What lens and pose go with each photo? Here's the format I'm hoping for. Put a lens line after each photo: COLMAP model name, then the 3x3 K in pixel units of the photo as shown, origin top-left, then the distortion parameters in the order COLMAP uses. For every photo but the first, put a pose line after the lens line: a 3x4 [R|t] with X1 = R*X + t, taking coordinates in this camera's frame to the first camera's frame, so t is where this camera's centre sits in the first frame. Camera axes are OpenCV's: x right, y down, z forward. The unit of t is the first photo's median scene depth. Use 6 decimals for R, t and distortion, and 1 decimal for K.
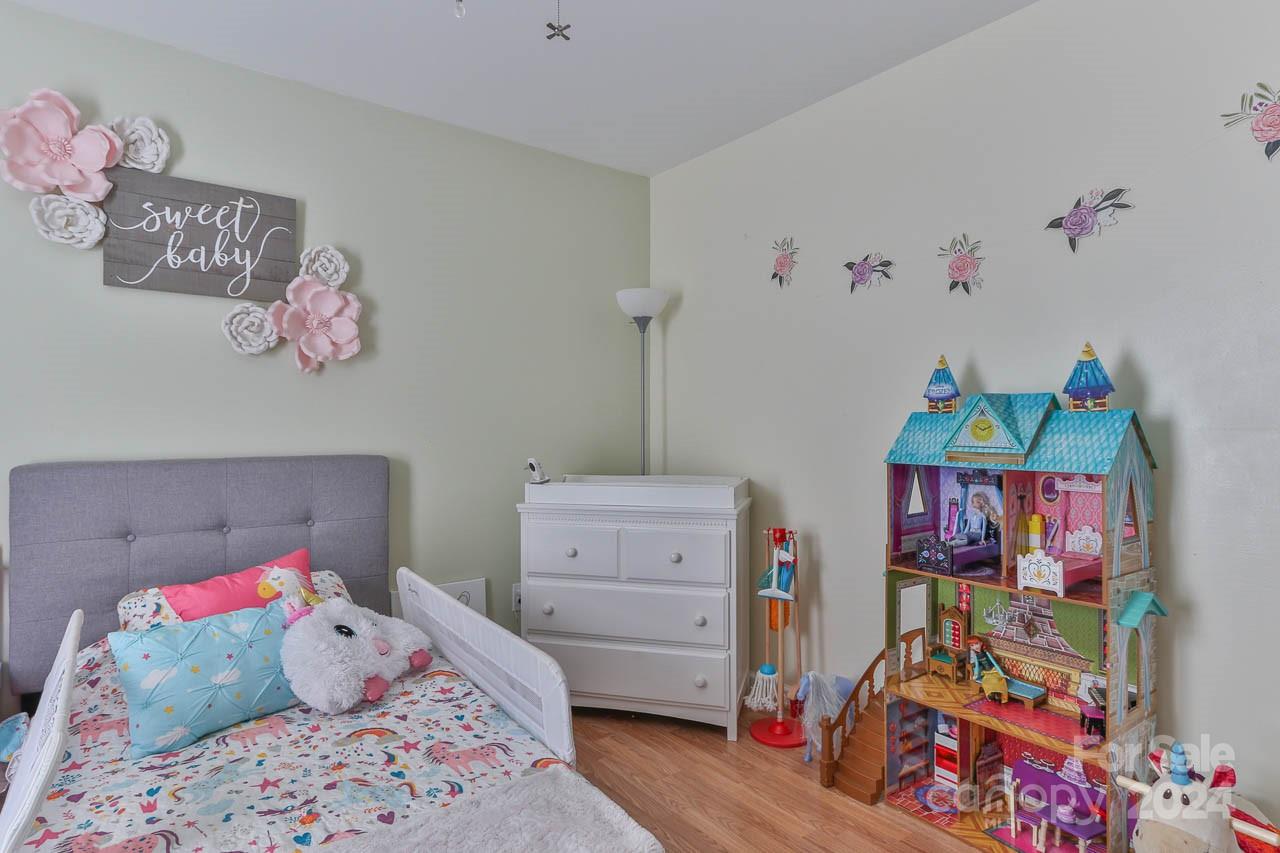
lens RADIAL K [[666.0, 0, 636.9], [0, 666.0, 446.6], [0, 0, 1]] dist [0.001344, 0.000283]
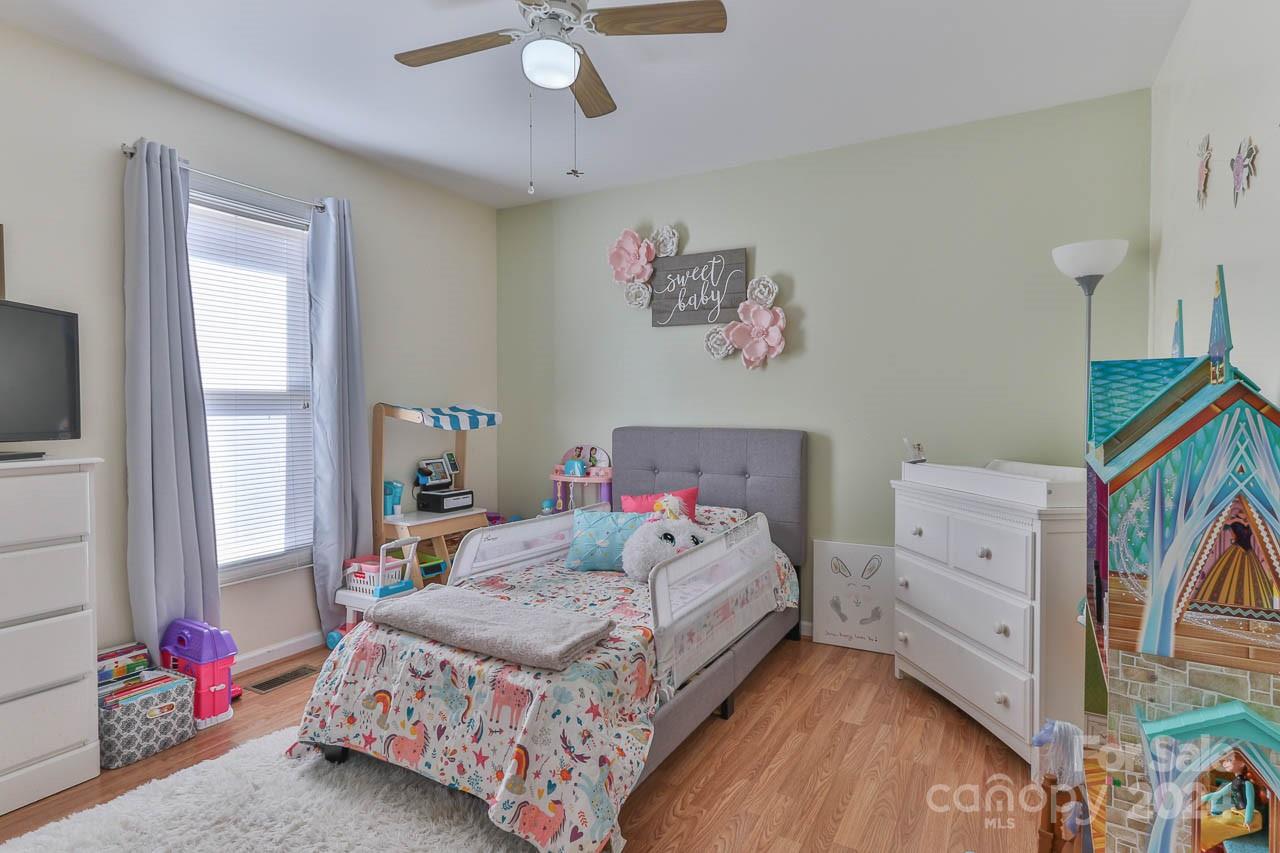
lens RADIAL K [[677.8, 0, 640.0], [0, 677.8, 426.5], [0, 0, 1]] dist [0.004190, 0.000490]
pose [[0.427353, 0.027522, -0.903666, 0.740839], [-0.027917, 0.999462, 0.017238, -0.009004], [0.903654, 0.017861, 0.427891, 0.190934]]
